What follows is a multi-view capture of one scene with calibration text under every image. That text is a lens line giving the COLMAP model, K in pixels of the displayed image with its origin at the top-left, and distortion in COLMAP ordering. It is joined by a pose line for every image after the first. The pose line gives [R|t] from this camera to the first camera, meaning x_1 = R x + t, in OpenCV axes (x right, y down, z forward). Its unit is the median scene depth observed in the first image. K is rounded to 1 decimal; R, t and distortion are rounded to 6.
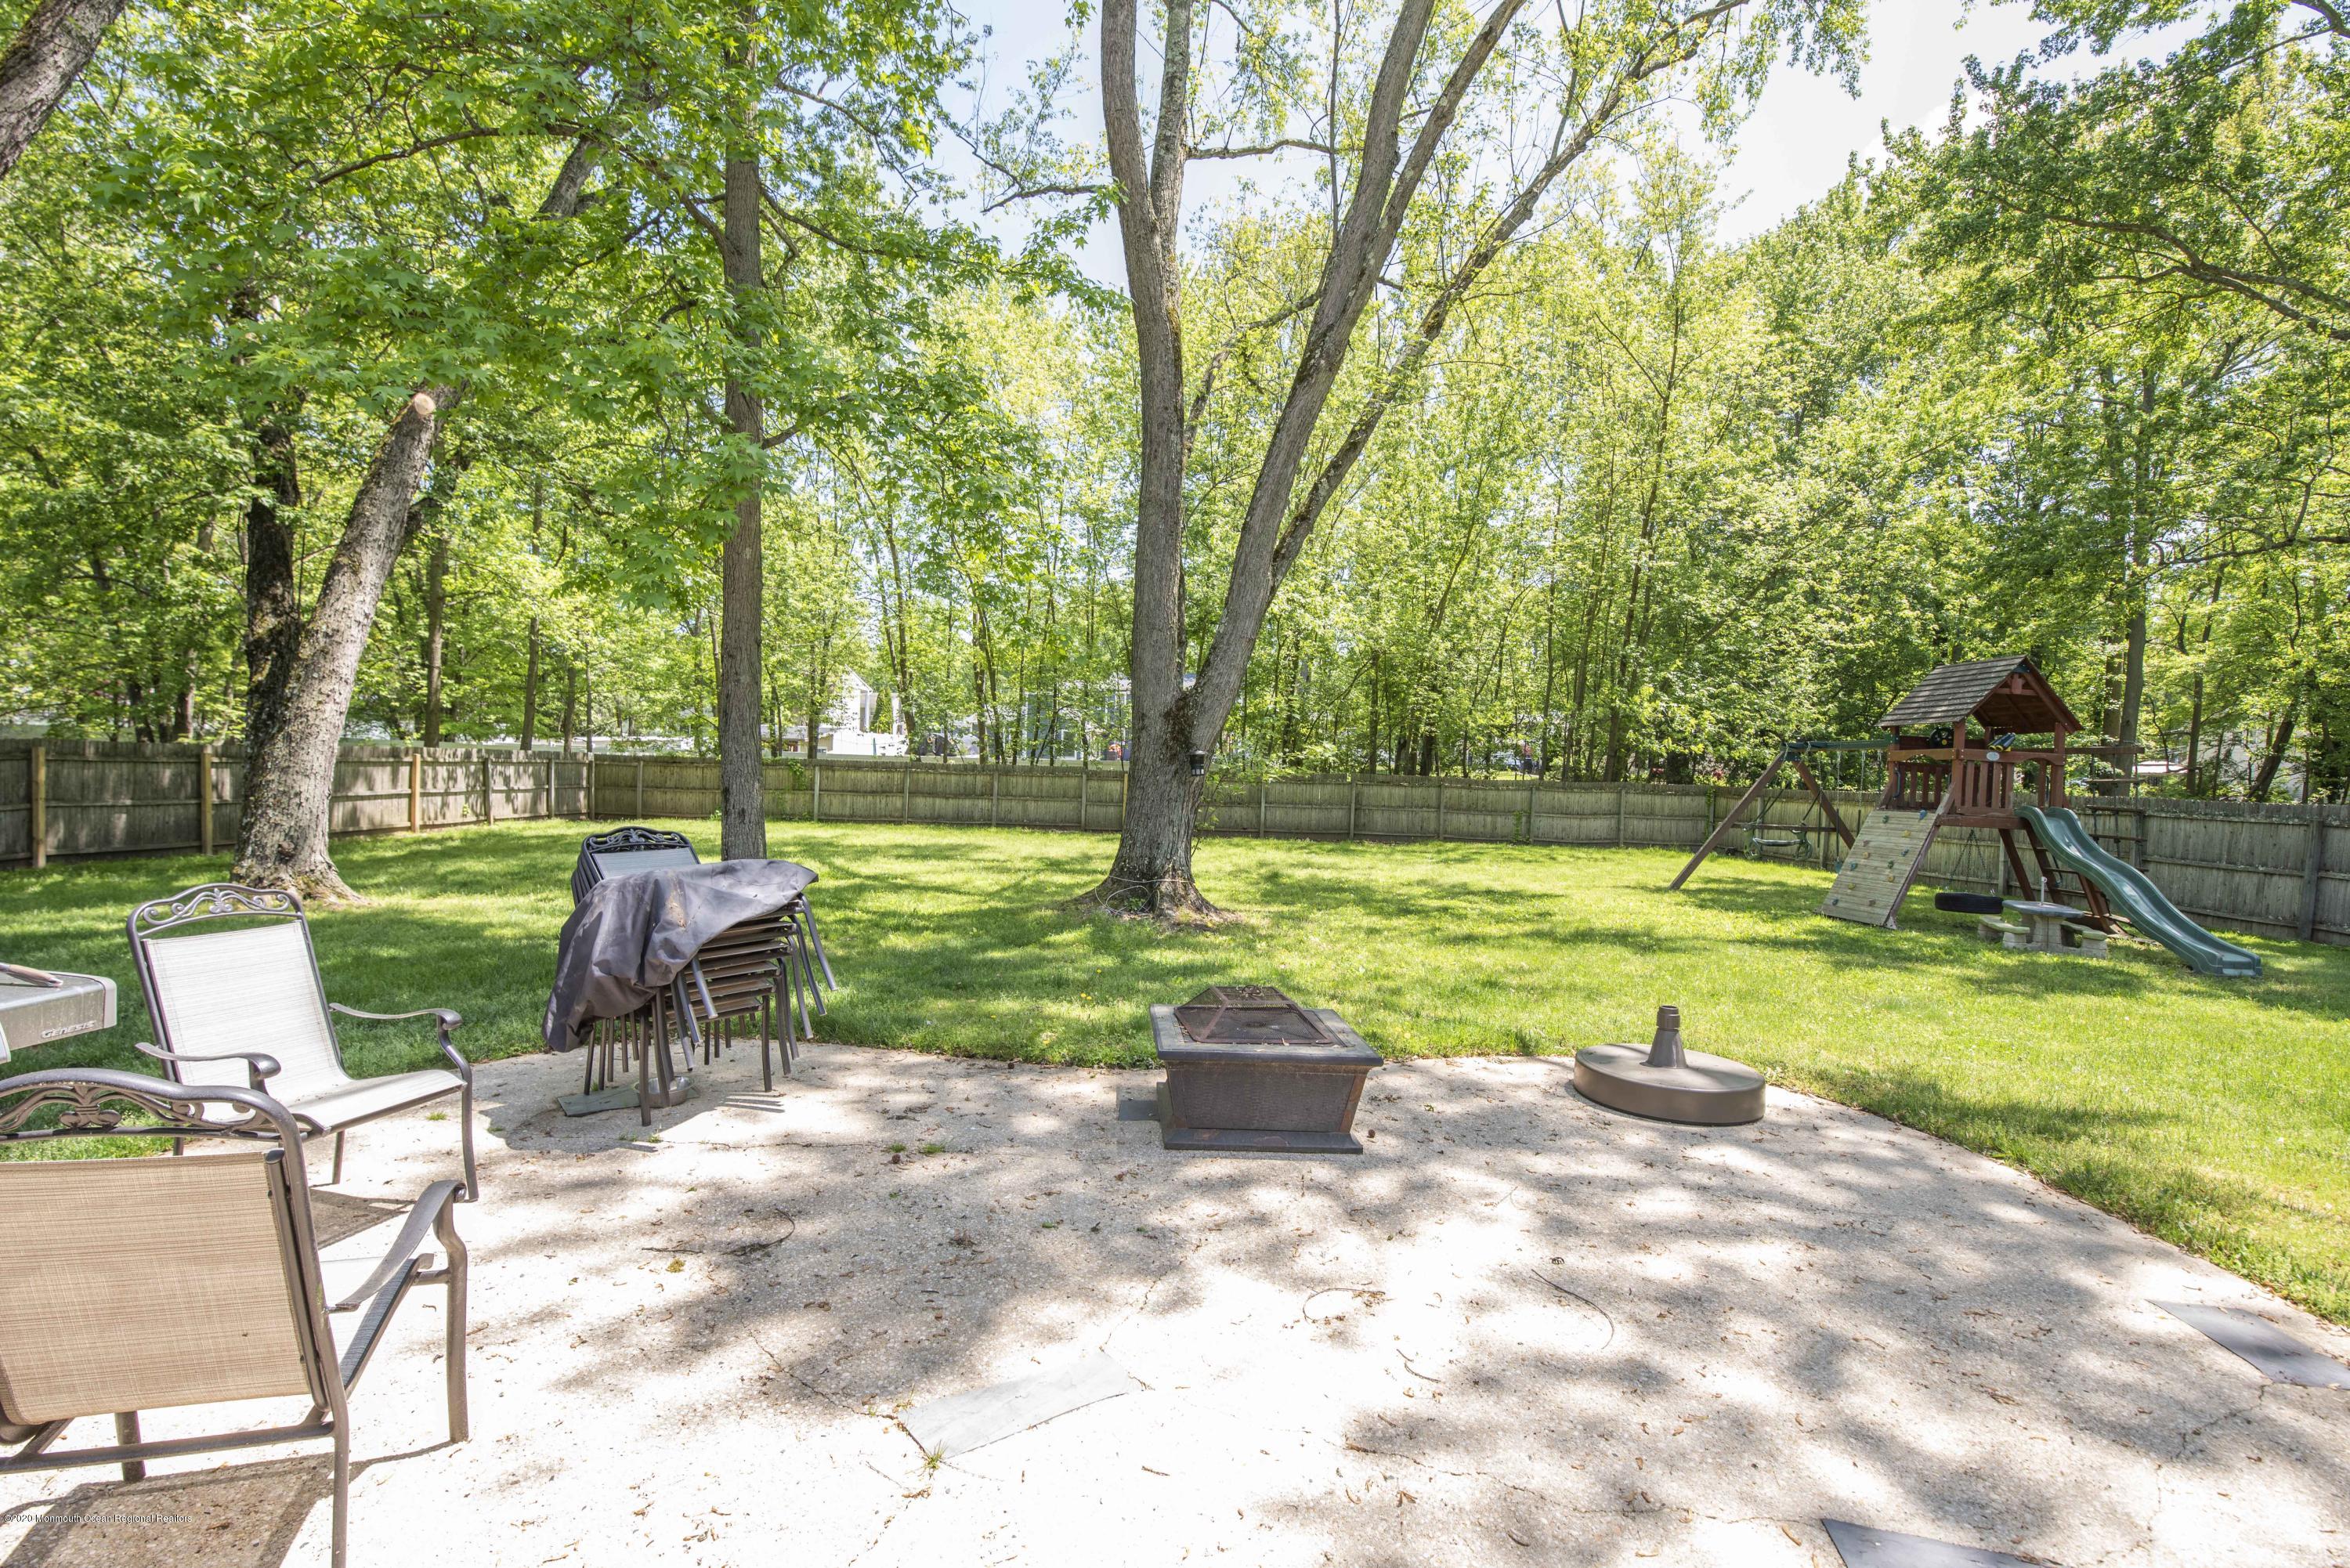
lens RADIAL K [[1651.5, 0, 608.4], [0, 1651.5, 728.0], [0, 0, 1]] dist [0.036912, -0.030601]
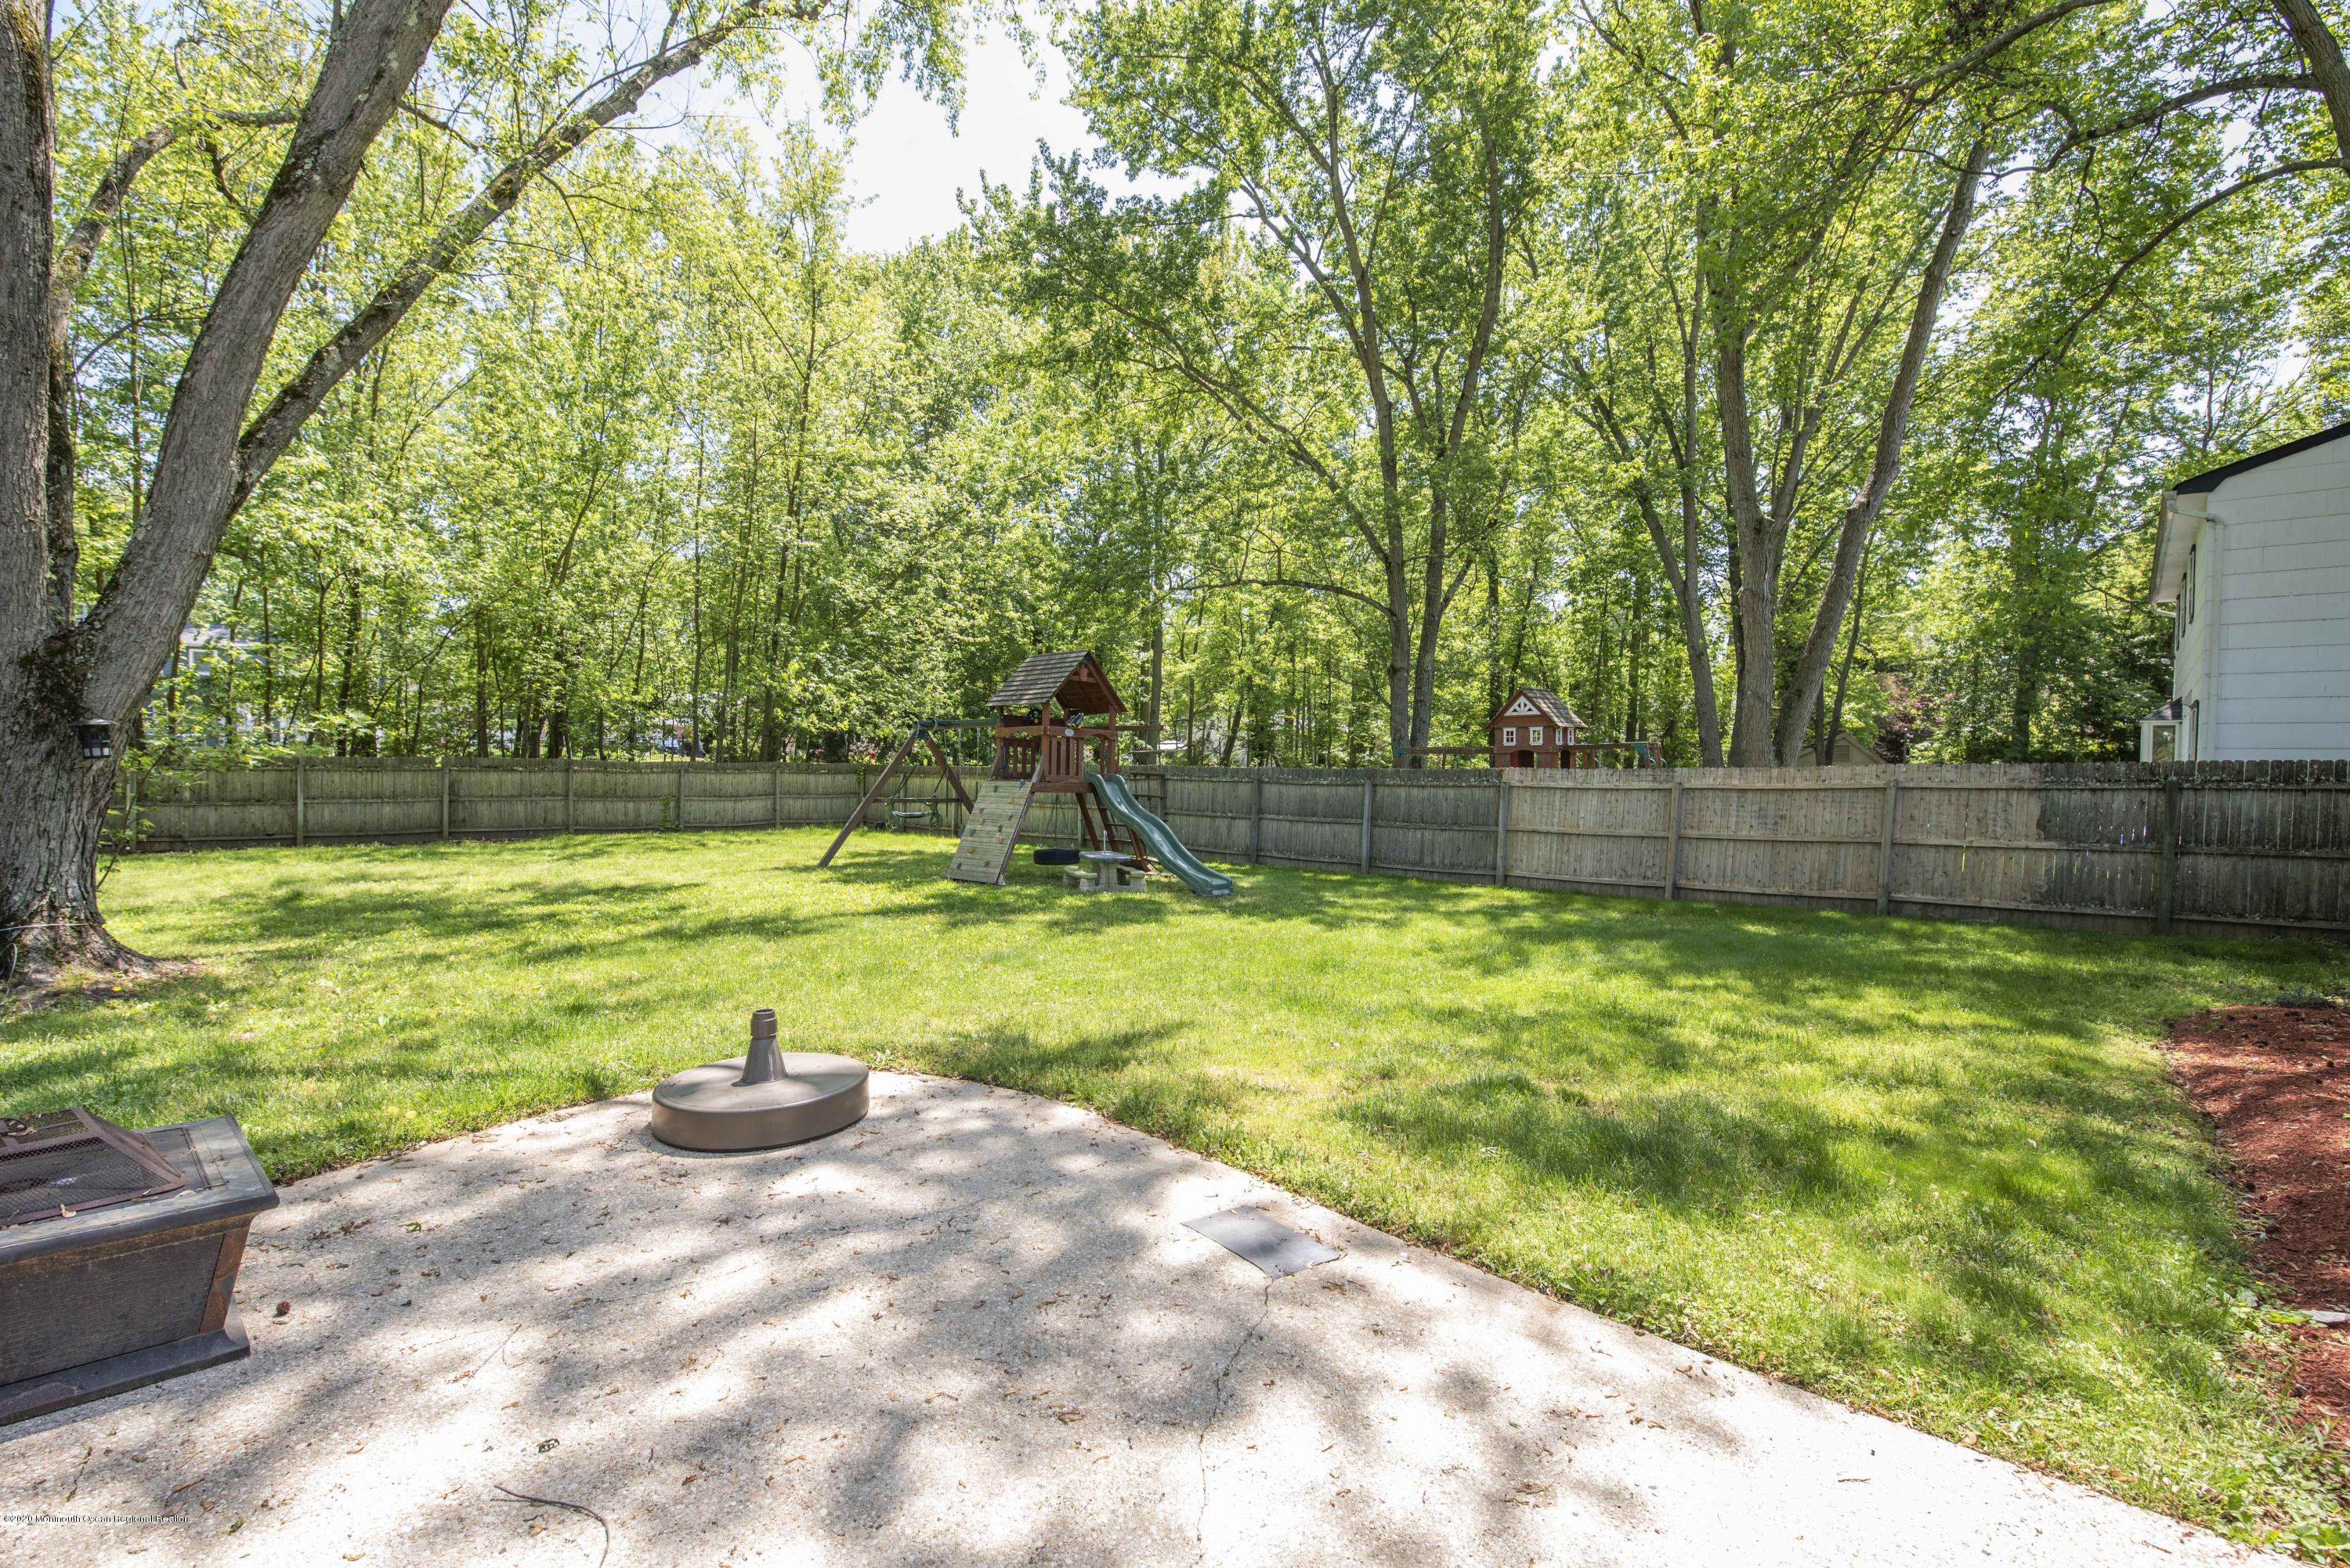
lens RADIAL K [[1058.6, 0, 1175.0], [0, 1058.6, 784.0], [0, 0, 1]] dist [-0.003264, -0.010079]
pose [[0.725339, -0.033685, 0.687568, 0.358319], [0.020459, 0.999416, 0.027380, 0.034169], [-0.688088, -0.005793, 0.725604, 0.394466]]
